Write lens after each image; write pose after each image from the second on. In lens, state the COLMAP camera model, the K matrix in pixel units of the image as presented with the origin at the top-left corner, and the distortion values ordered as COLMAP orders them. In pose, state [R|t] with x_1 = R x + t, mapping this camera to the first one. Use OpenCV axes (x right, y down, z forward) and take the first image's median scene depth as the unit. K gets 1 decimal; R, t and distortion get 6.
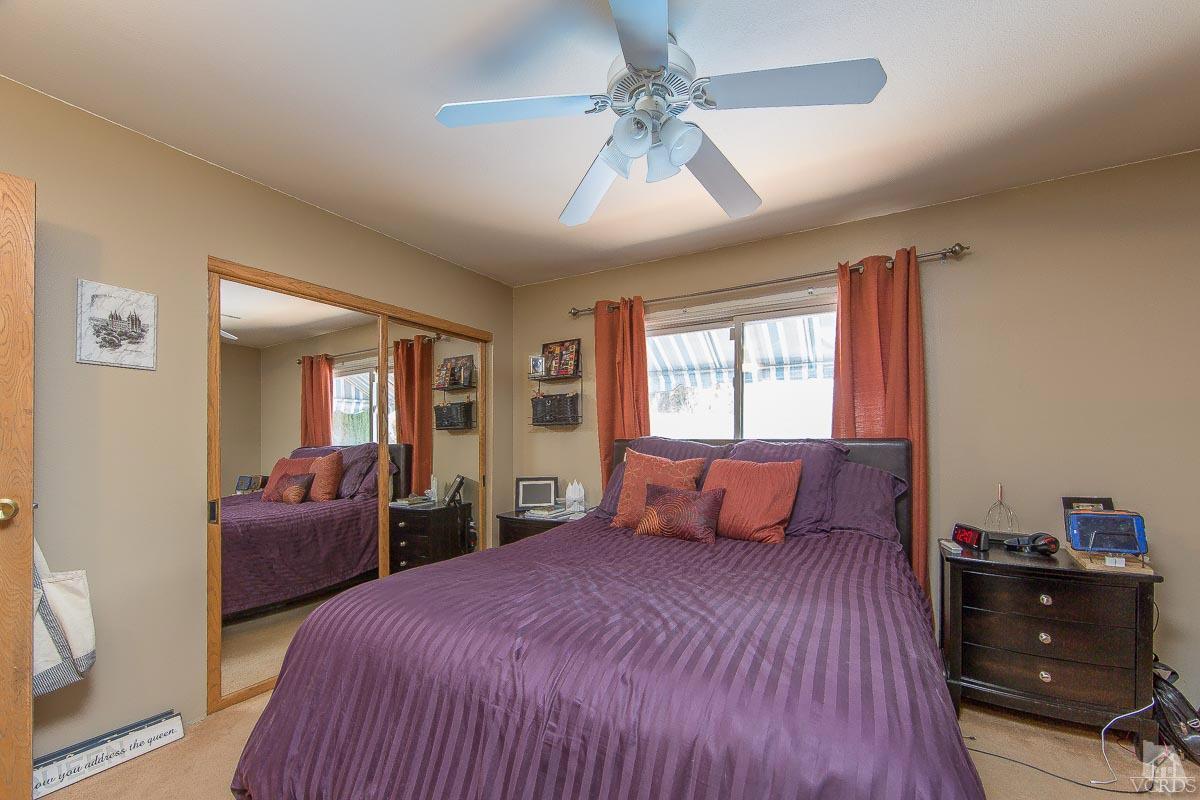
lens RADIAL K [[491.7, 0, 583.0], [0, 491.7, 446.4], [0, 0, 1]] dist [-0.000244, -0.001631]
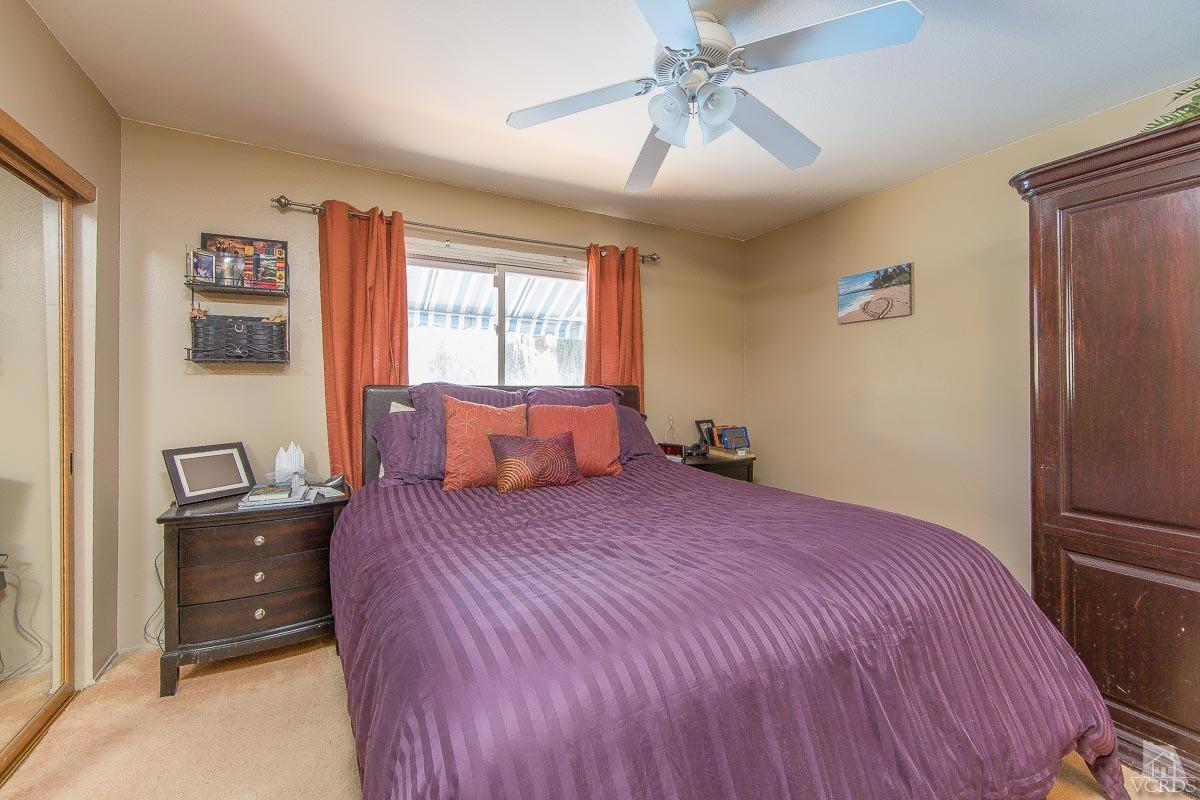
lens RADIAL K [[491.7, 0, 598.5], [0, 491.7, 390.0], [0, 0, 1]] dist [-0.000244, -0.001631]
pose [[0.508246, -0.005169, 0.861196, -0.427159], [0.009456, 0.999955, 0.000422, -0.003809], [-0.861160, 0.007929, 0.508272, 0.287969]]
